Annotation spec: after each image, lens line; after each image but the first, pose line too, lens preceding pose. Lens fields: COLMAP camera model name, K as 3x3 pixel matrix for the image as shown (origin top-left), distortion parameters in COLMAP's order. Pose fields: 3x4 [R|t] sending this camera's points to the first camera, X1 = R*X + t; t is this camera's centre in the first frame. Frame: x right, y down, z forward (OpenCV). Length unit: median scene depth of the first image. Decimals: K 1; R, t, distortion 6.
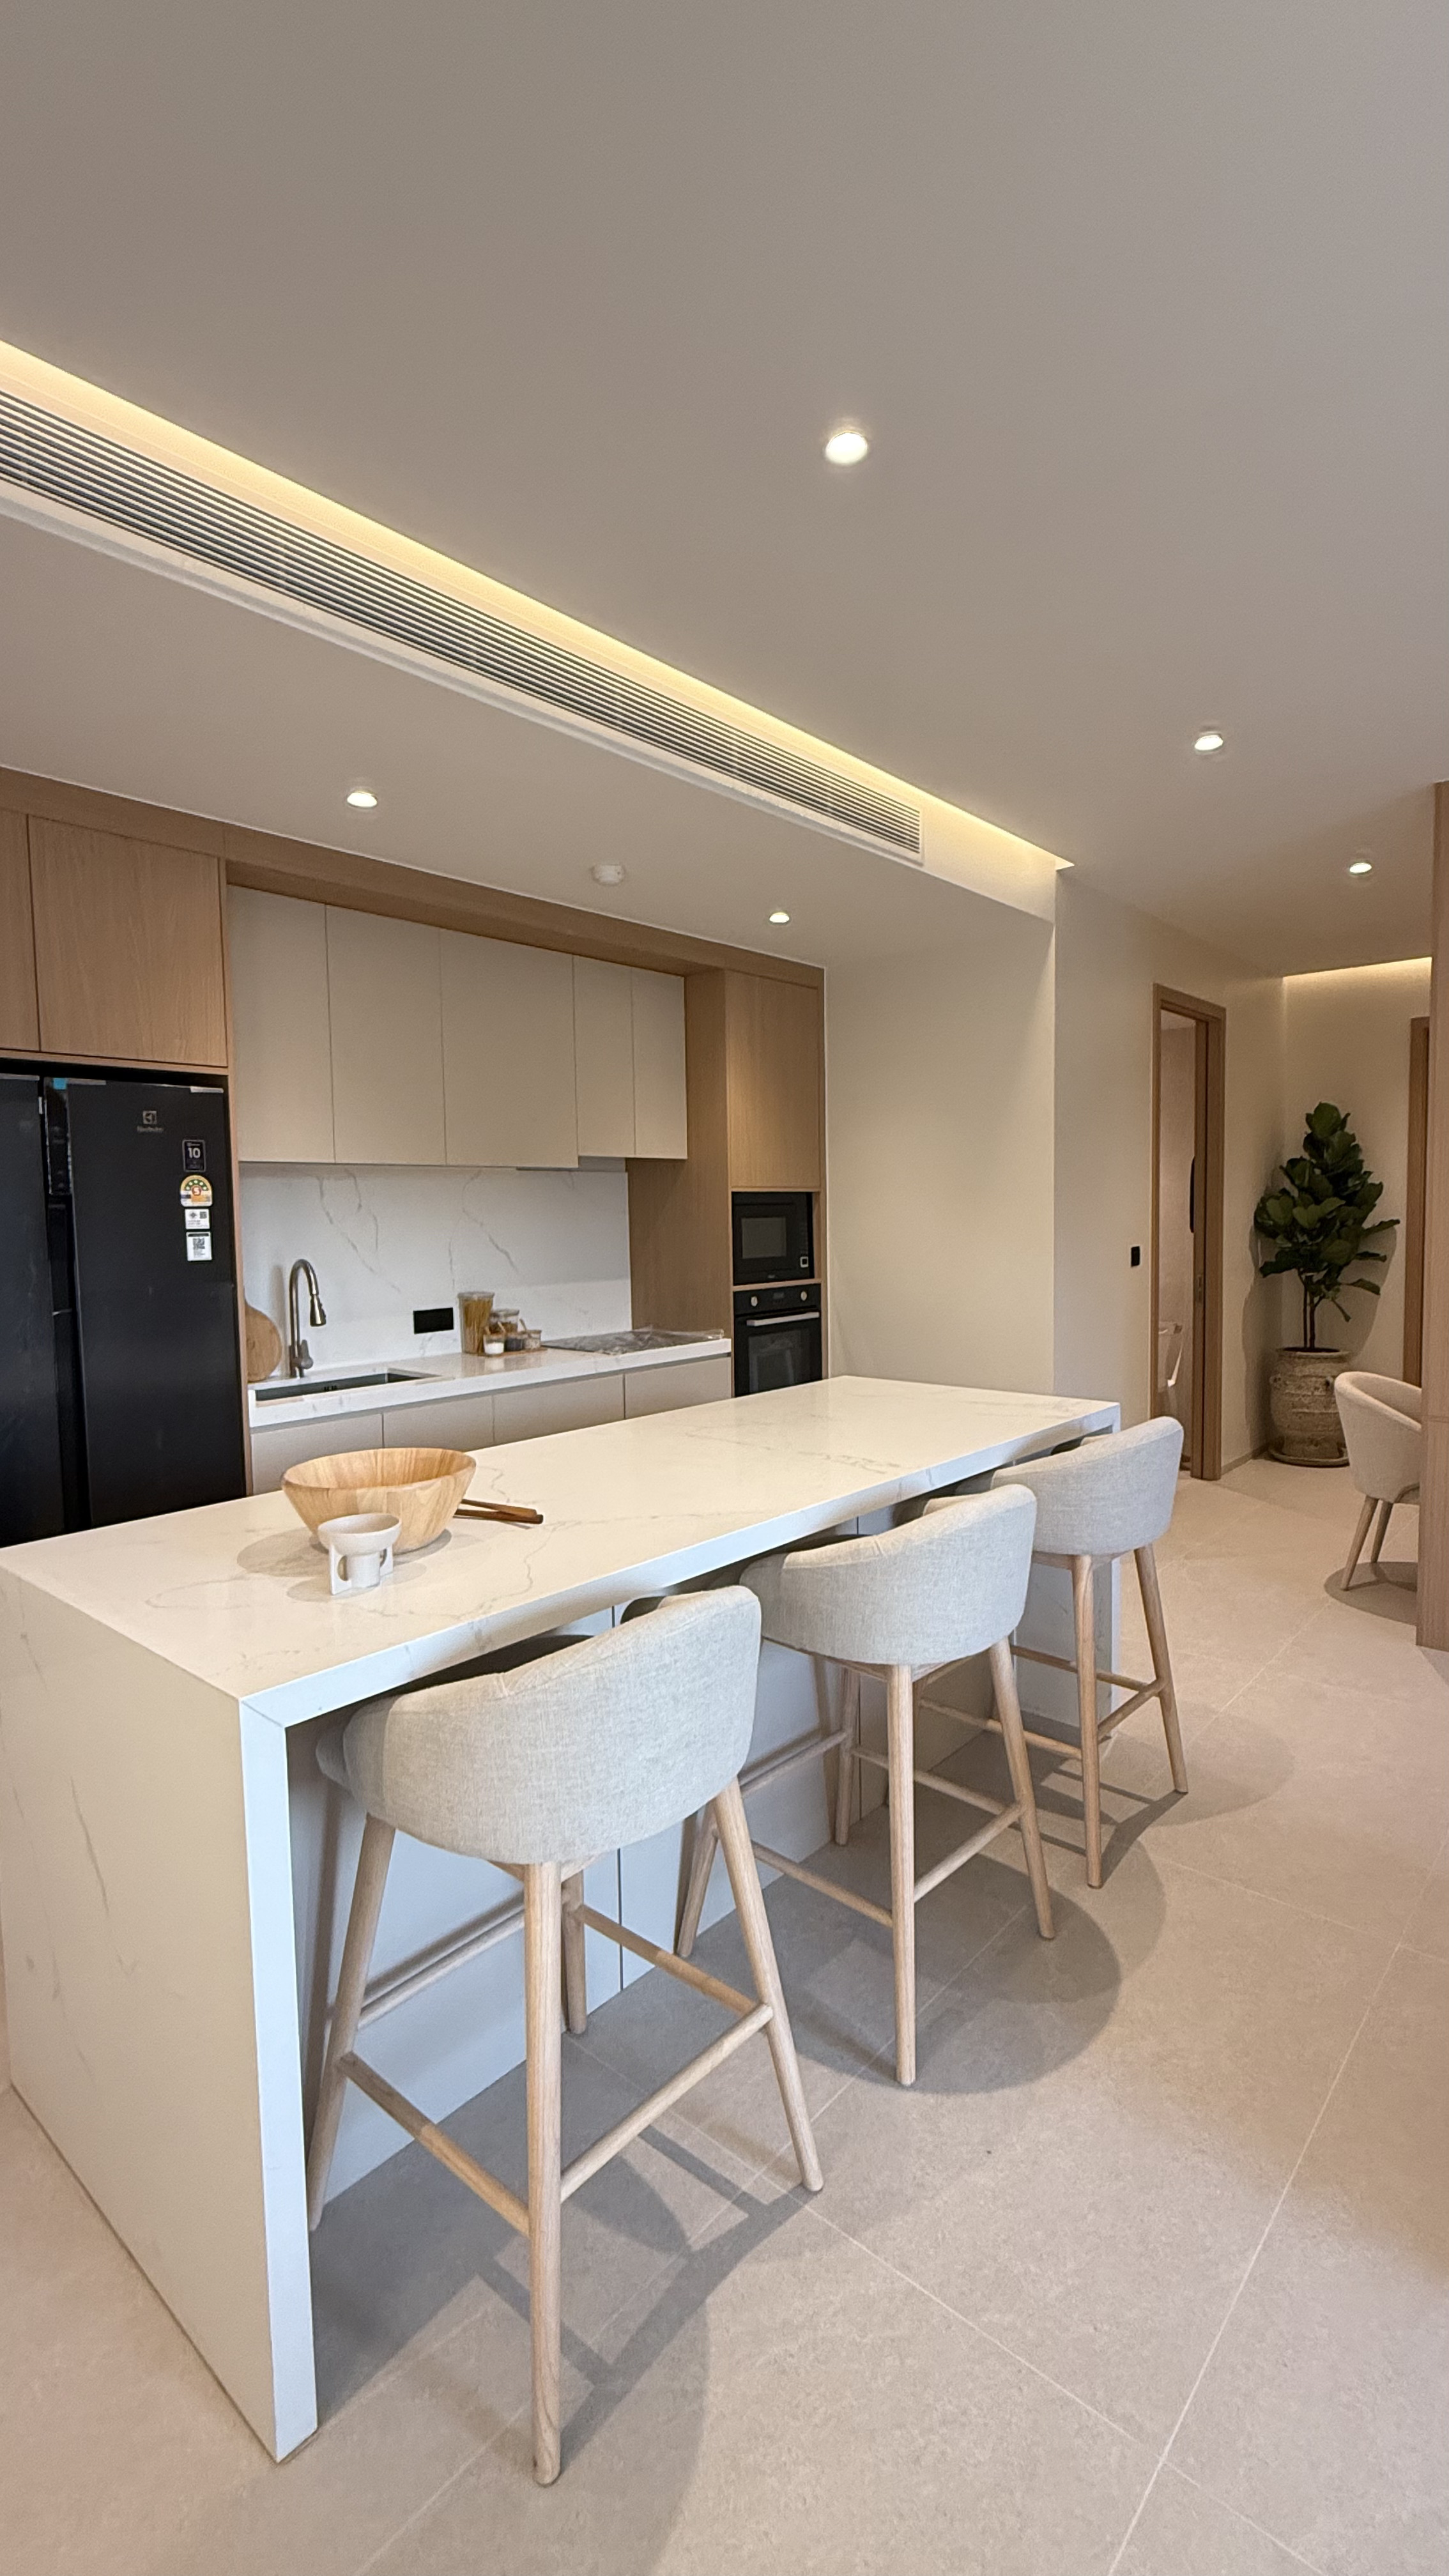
lens RADIAL K [[1139.3, 0, 732.8], [0, 1139.3, 1287.4], [0, 0, 1]] dist [-0.002067, -0.000131]
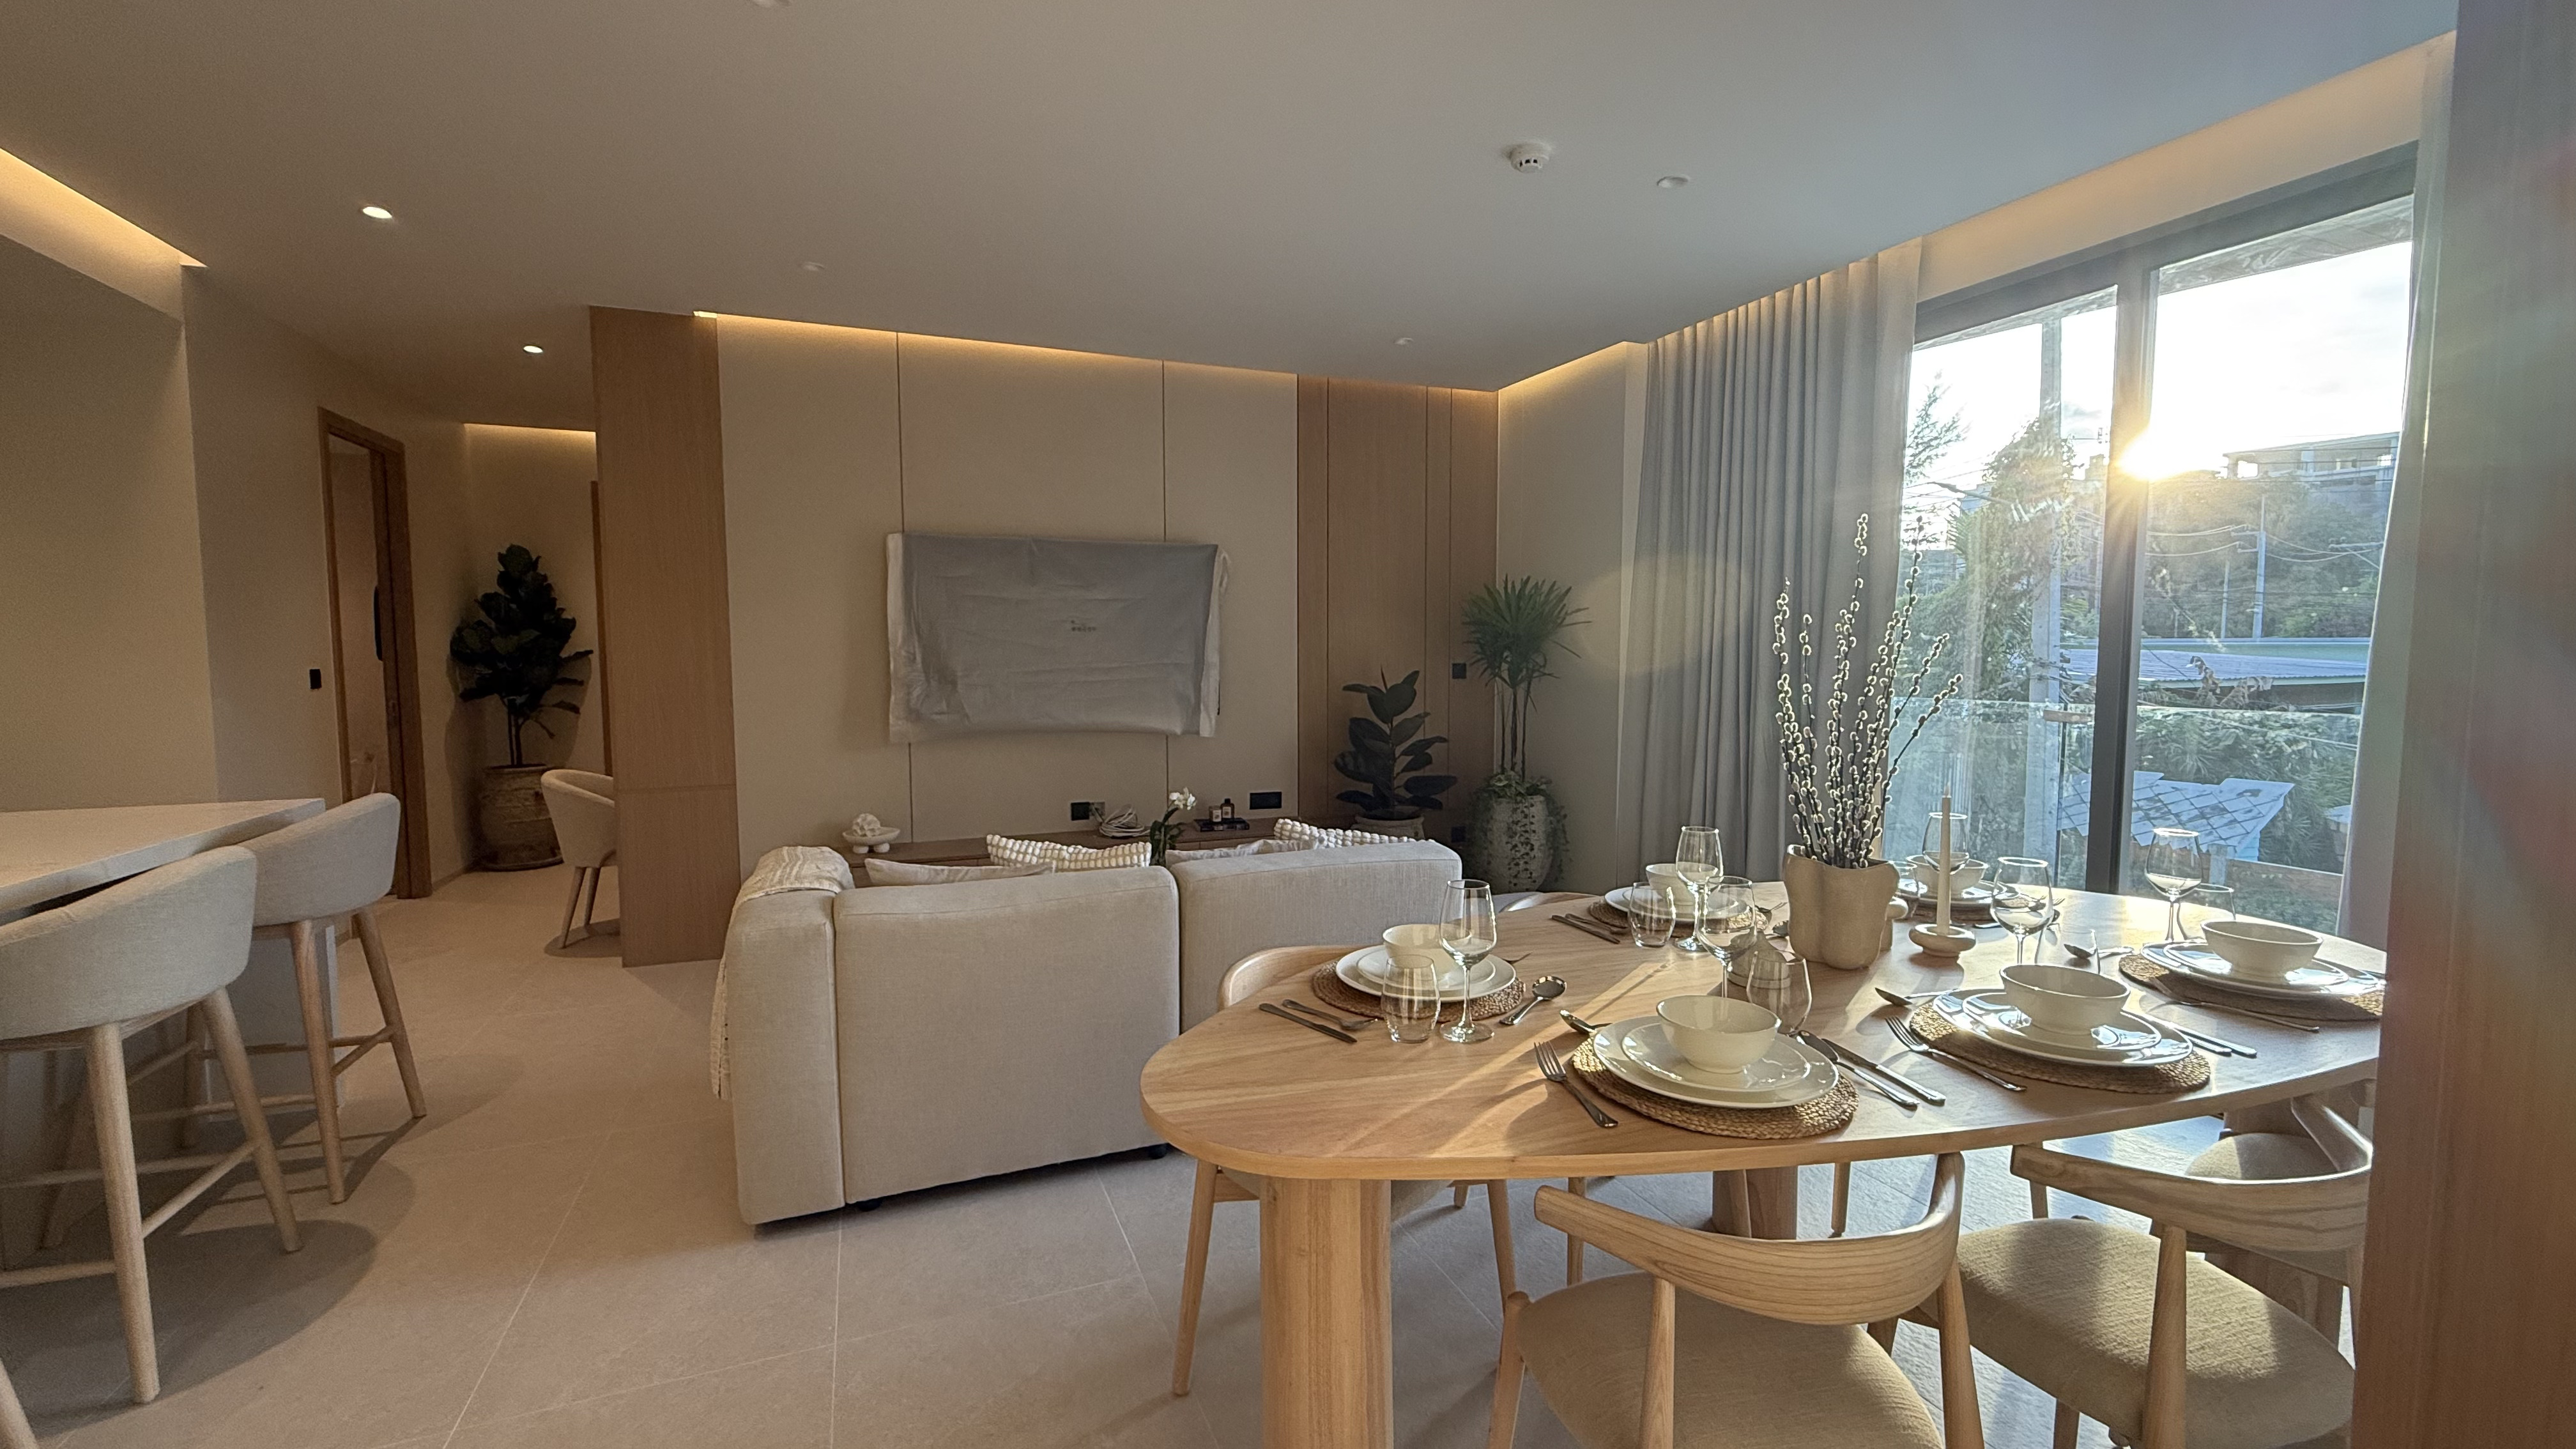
lens RADIAL K [[1042.9, 0, 1284.3], [0, 1042.9, 722.5], [0, 0, 1]] dist [-0.001025, -0.000999]
pose [[0.448813, -0.048495, 0.892309, -0.080335], [0.053461, 0.998195, 0.027359, 0.031095], [-0.892025, 0.035425, 0.450595, -0.162916]]
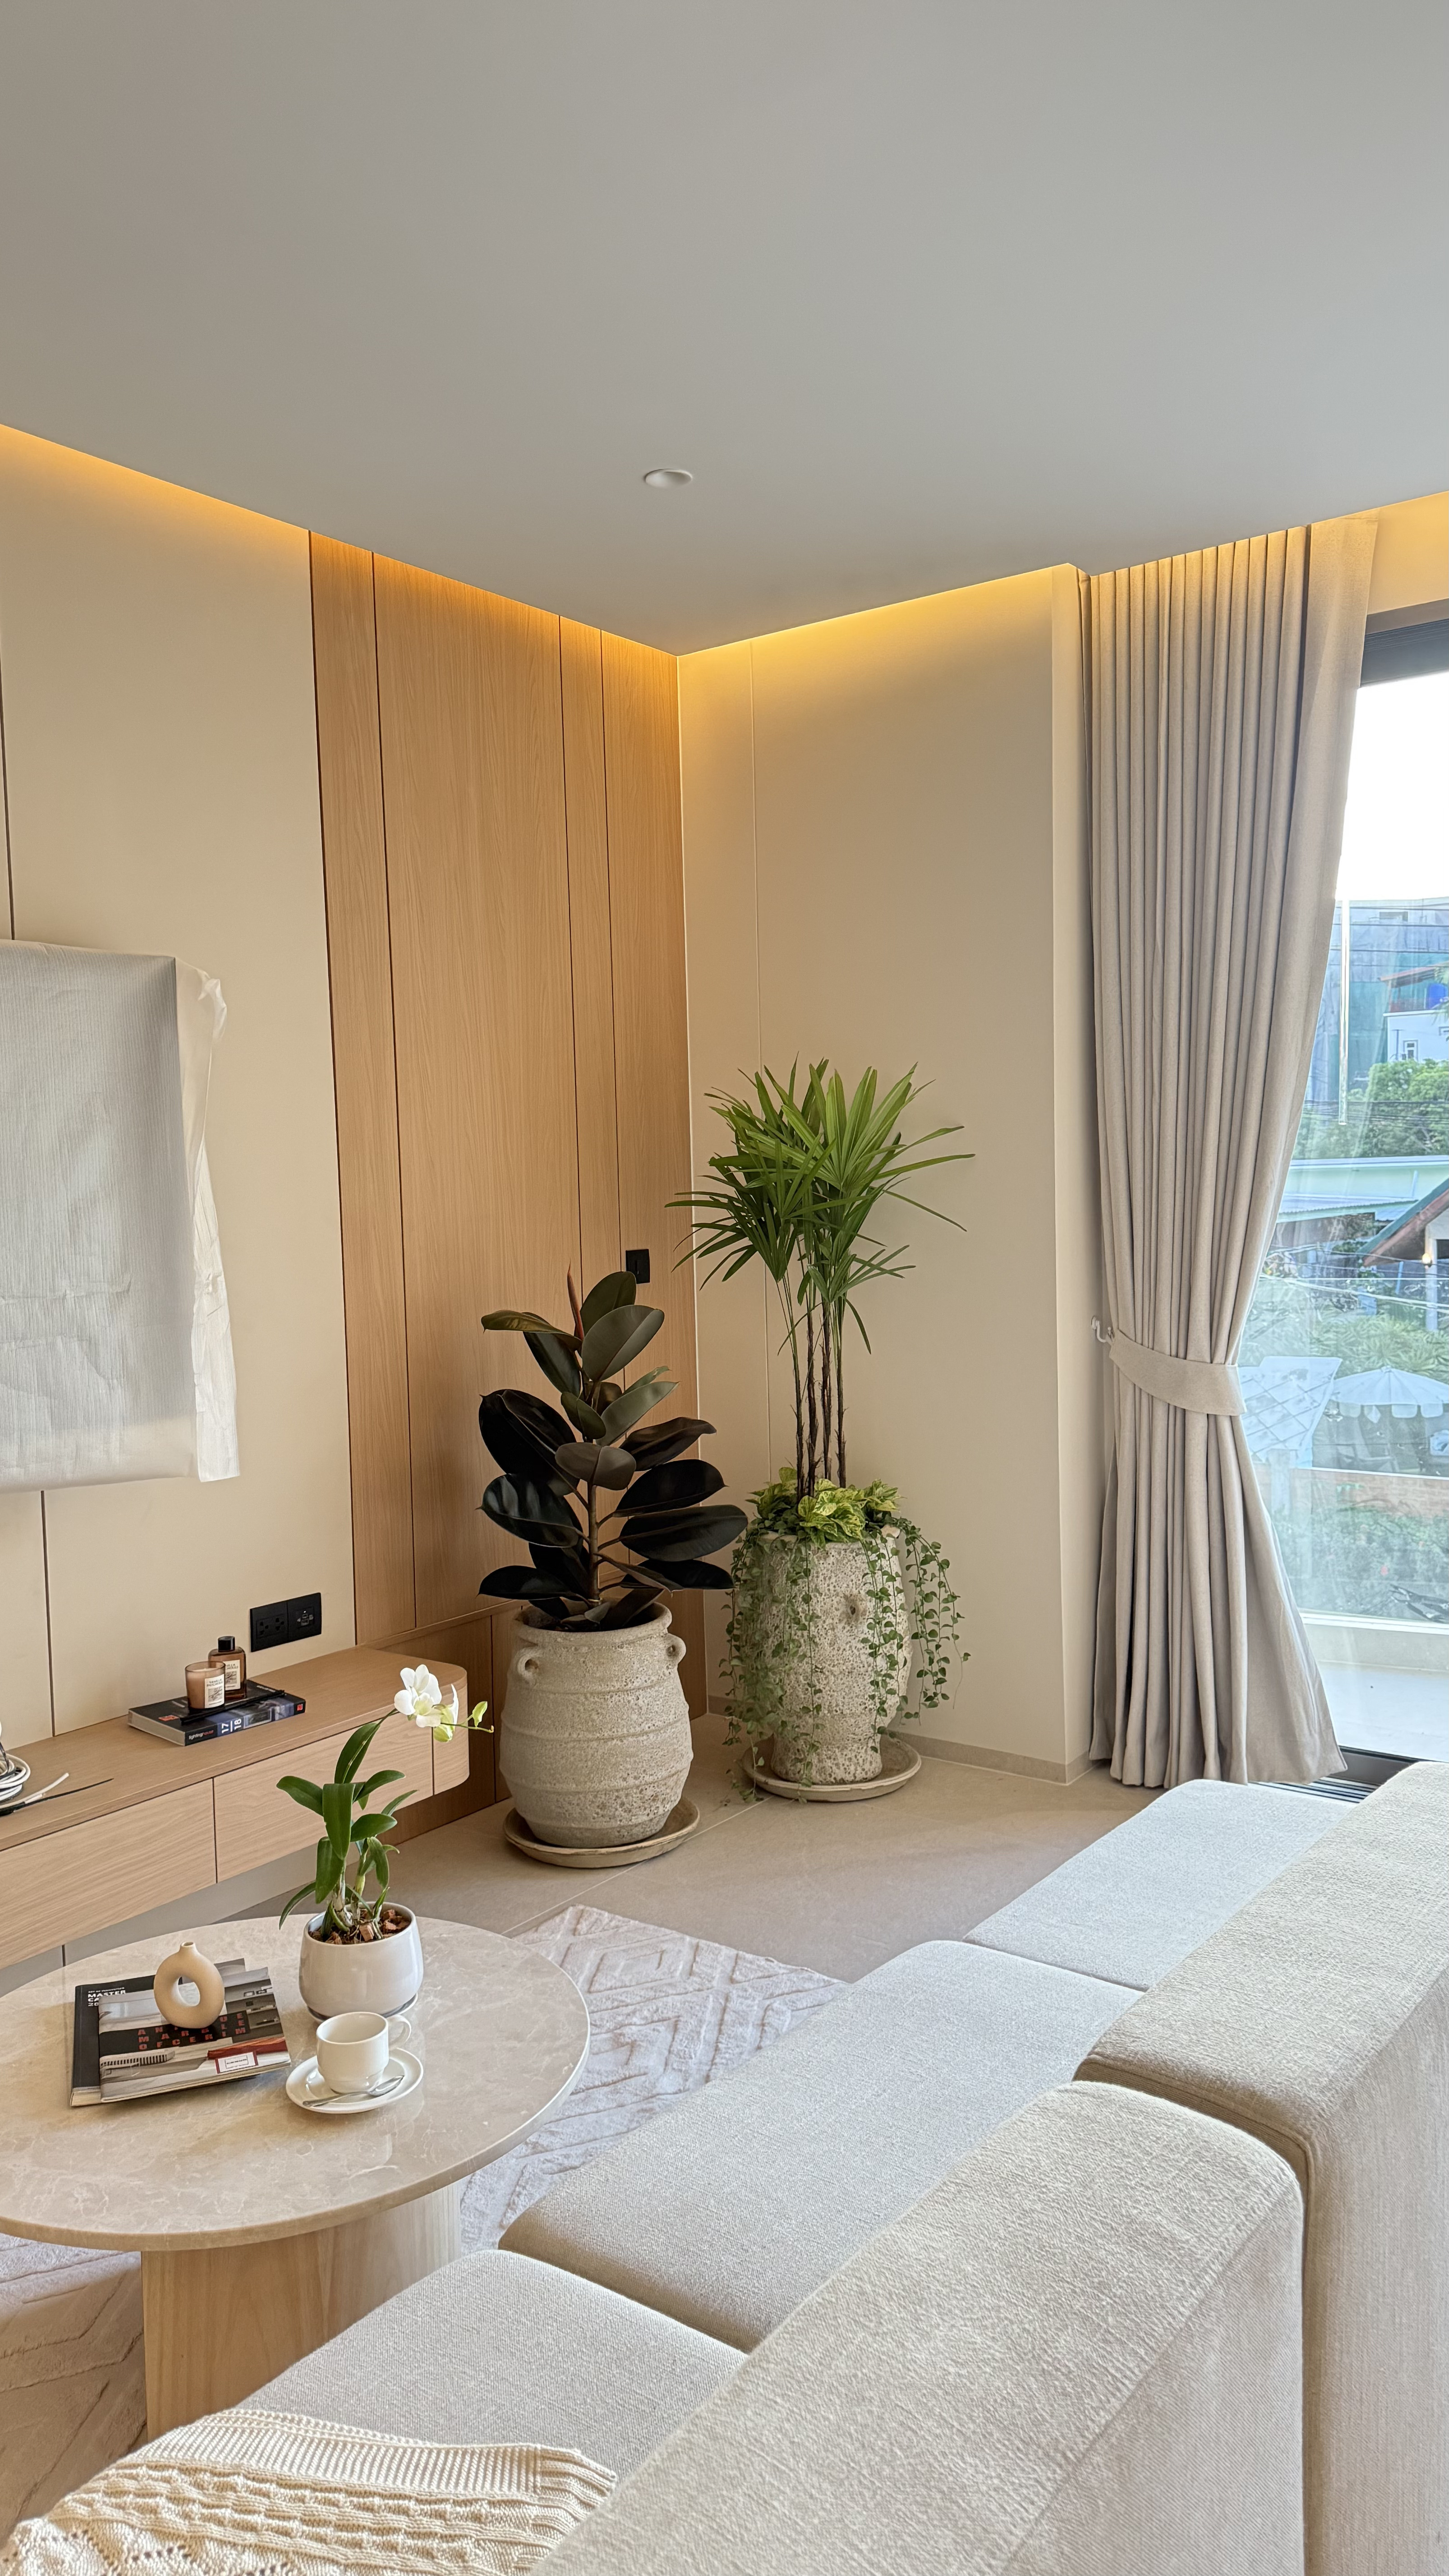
lens RADIAL K [[1818.8, 0, 757.0], [0, 1818.8, 1301.0], [0, 0, 1]] dist [0.065008, -0.061878]
pose [[-0.103341, -0.047135, 0.993529, 0.125338], [0.090570, 0.994281, 0.056592, -0.013036], [-0.990514, 0.095832, -0.098481, 0.218238]]
